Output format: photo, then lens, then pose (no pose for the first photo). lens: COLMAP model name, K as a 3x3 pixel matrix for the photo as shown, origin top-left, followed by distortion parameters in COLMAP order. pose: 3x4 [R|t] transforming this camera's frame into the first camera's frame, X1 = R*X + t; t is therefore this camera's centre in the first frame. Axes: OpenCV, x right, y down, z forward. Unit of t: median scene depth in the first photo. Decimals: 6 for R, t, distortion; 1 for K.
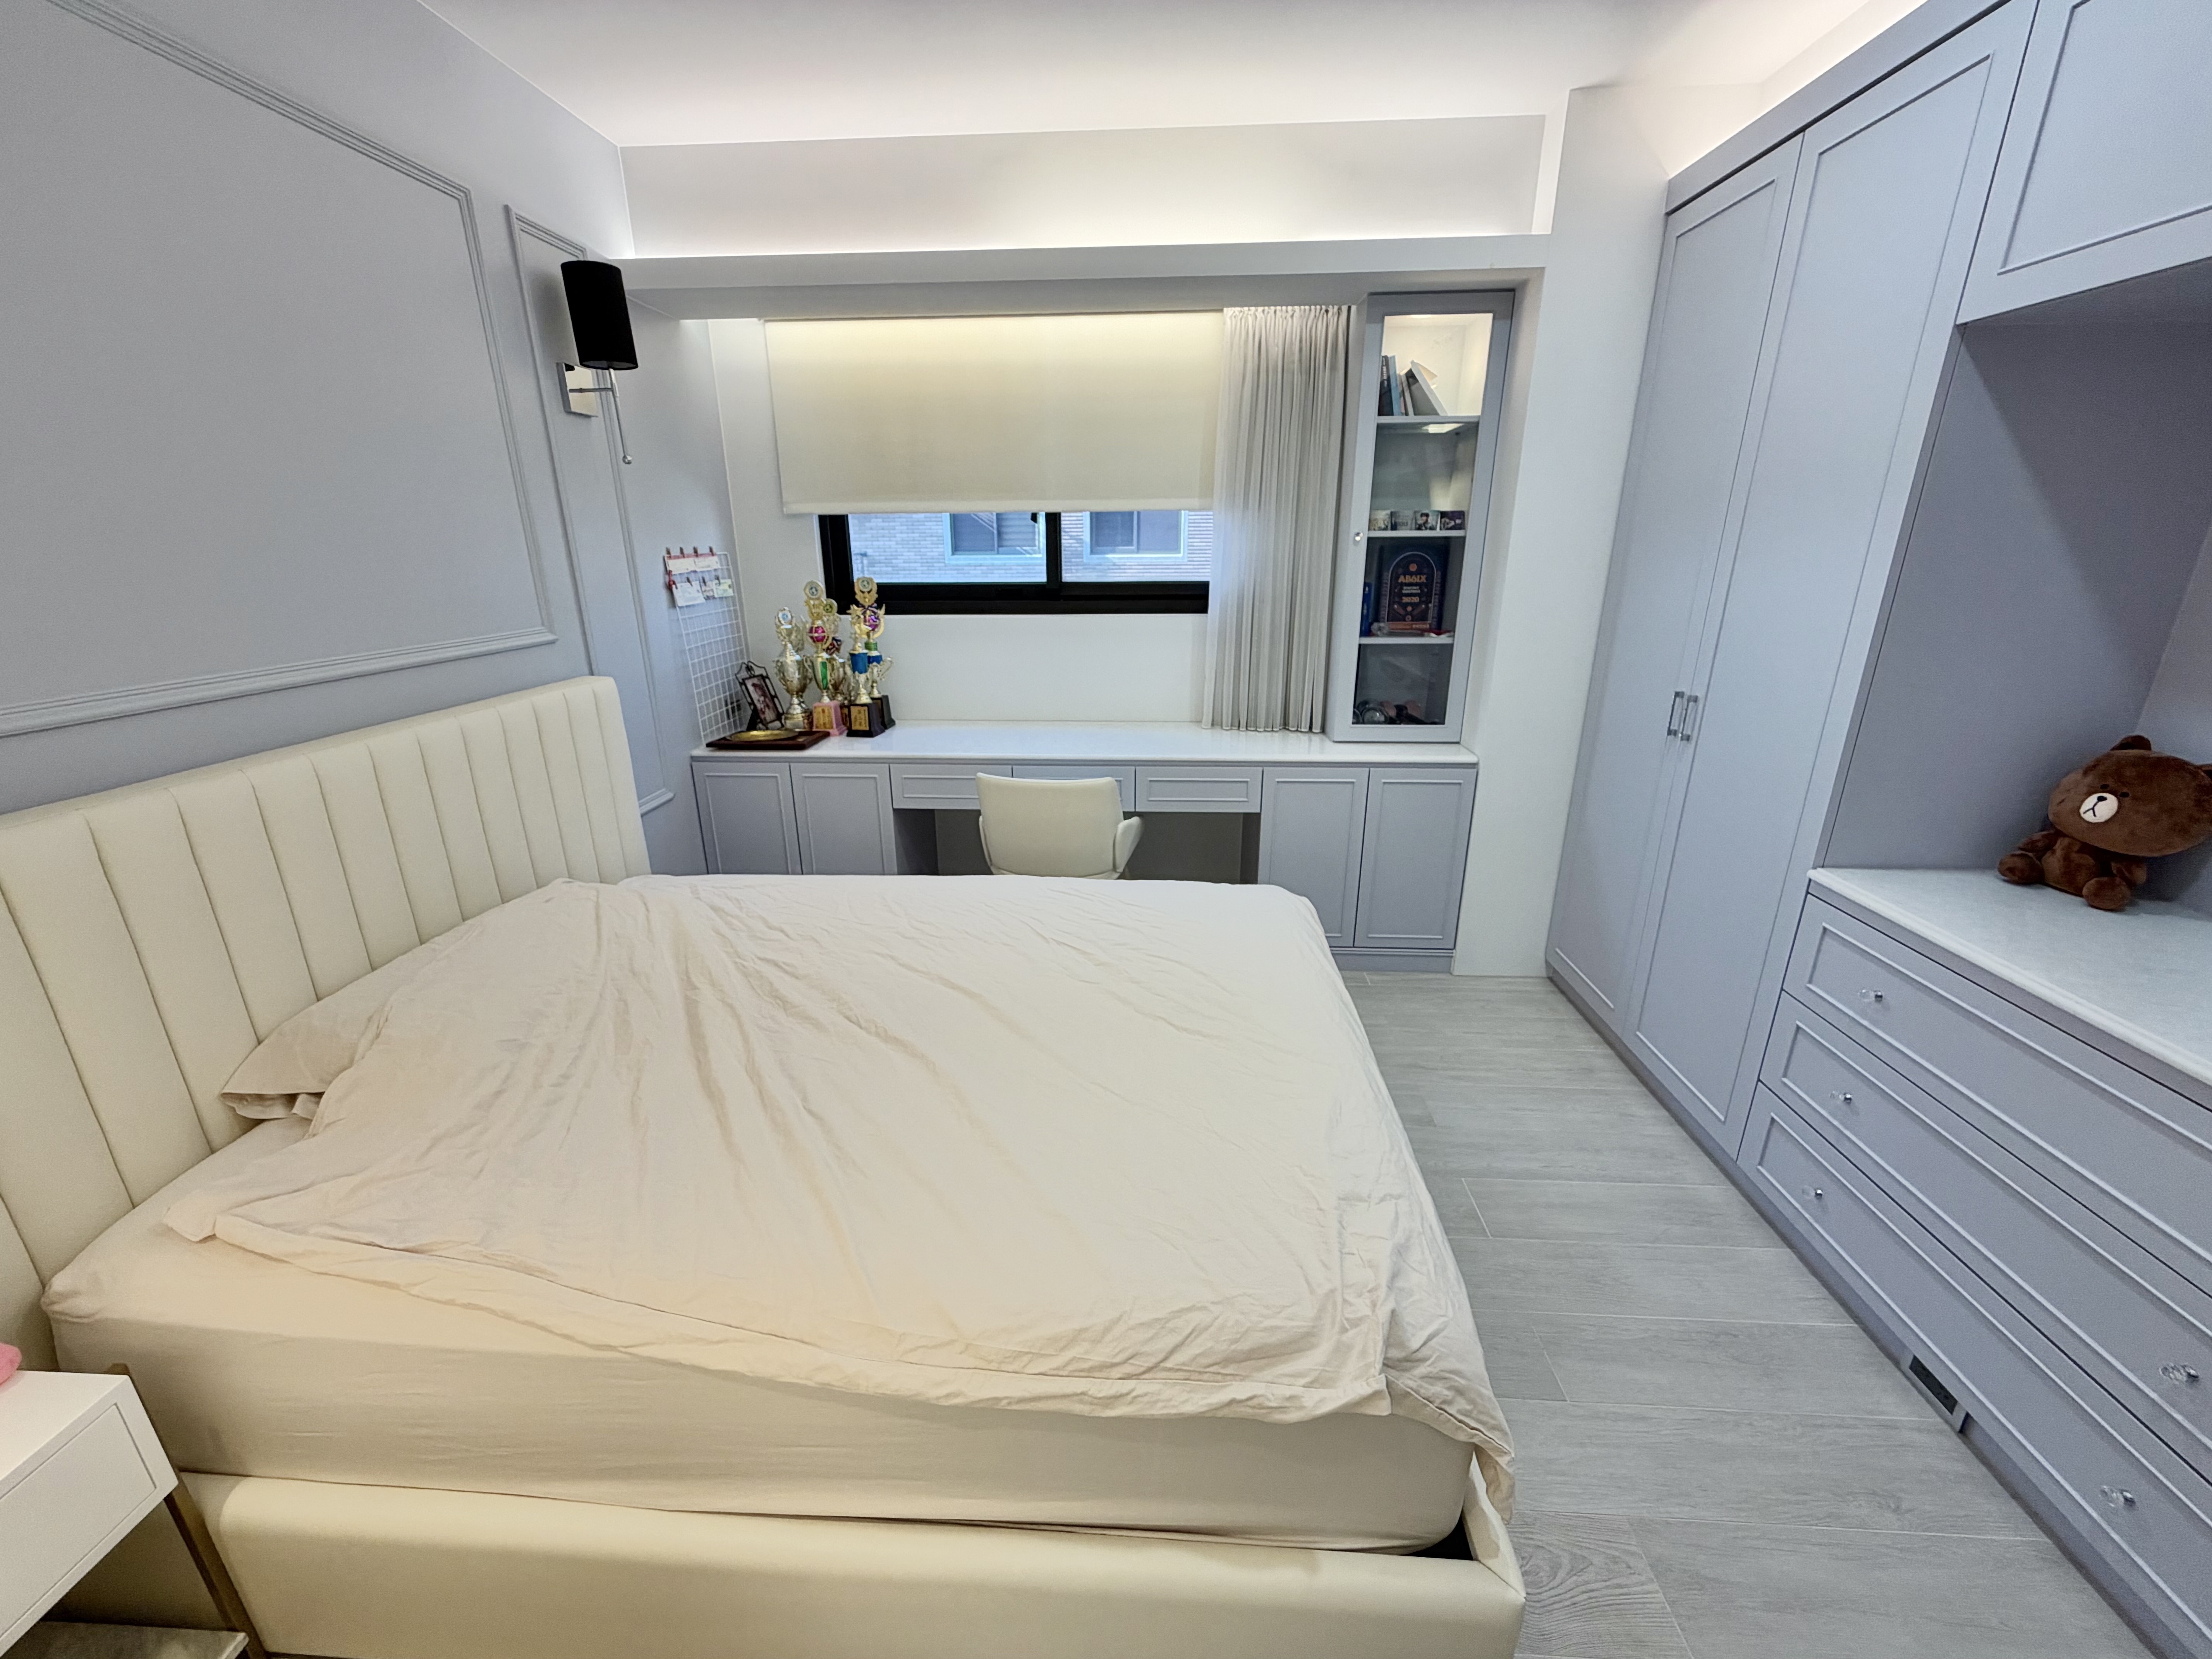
lens RADIAL K [[882.6, 0, 1099.2], [0, 882.6, 829.7], [0, 0, 1]] dist [-0.000327, 0.000069]
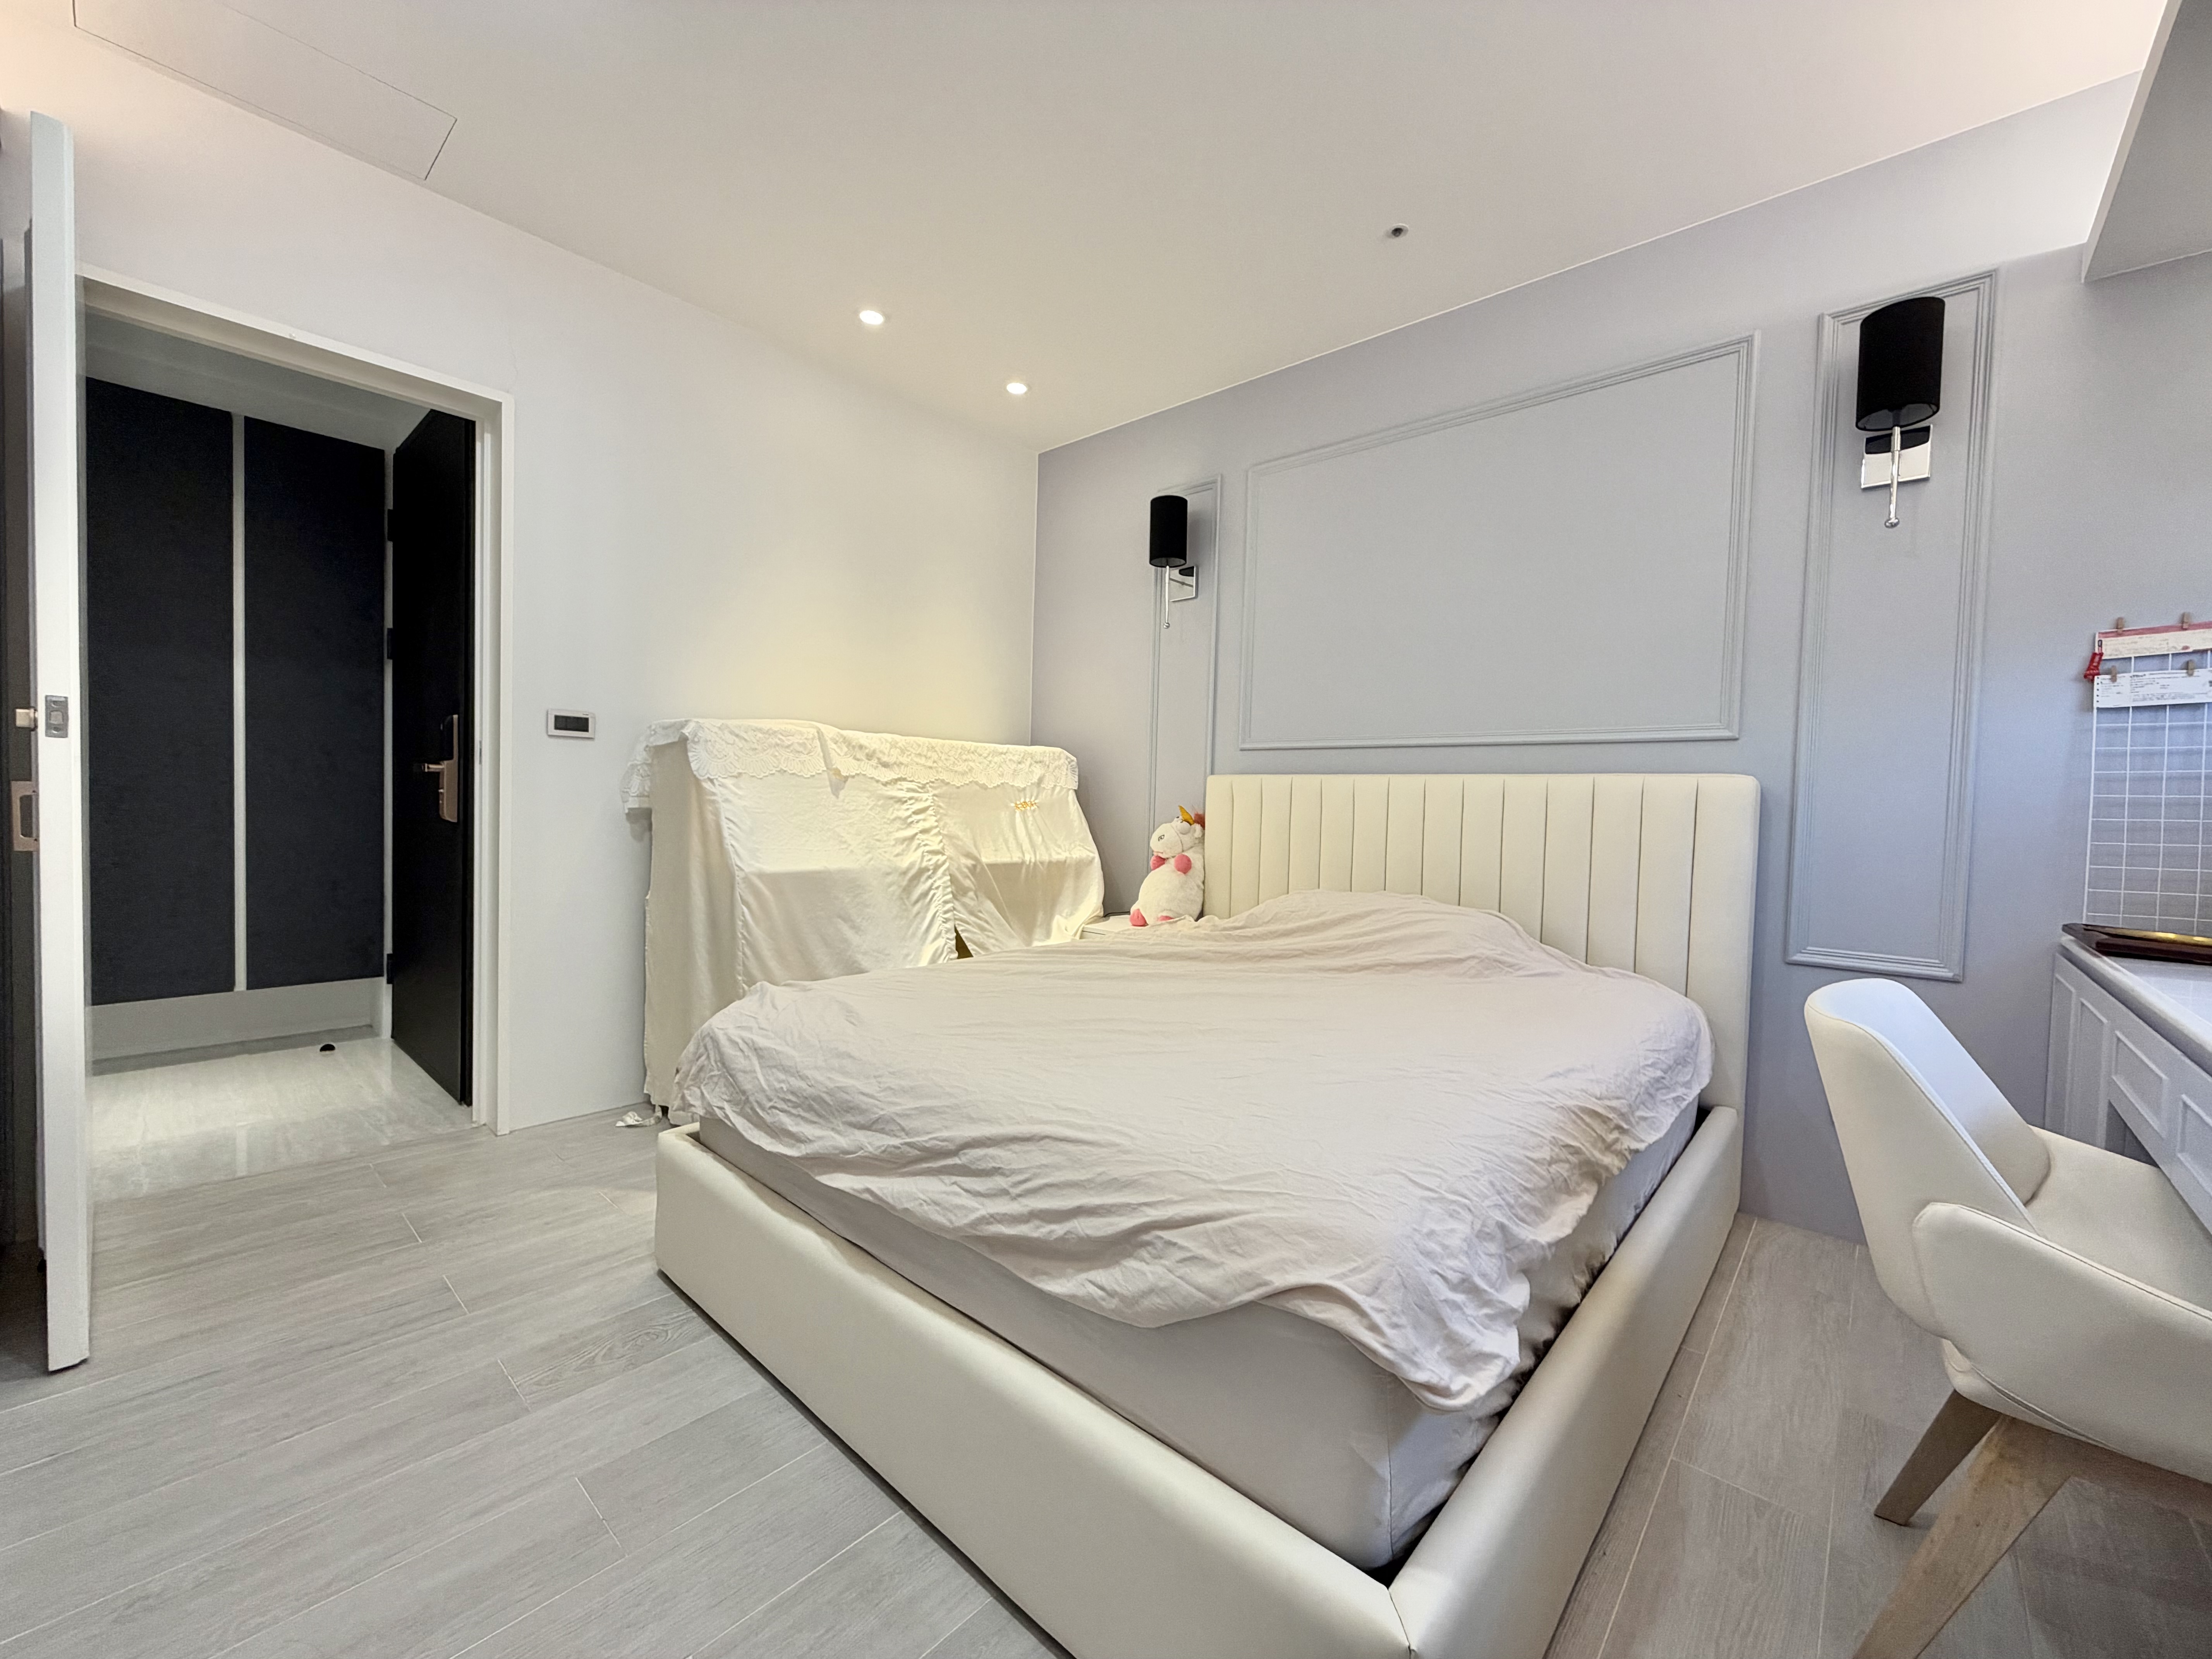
lens RADIAL K [[882.6, 0, 1099.2], [0, 882.6, 829.7], [0, 0, 1]] dist [-0.000327, 0.000069]
pose [[-0.622676, 0.012755, -0.782376, 0.584625], [-0.267932, 0.935949, 0.228499, -0.154617], [0.735178, 0.351904, -0.579376, 1.093579]]
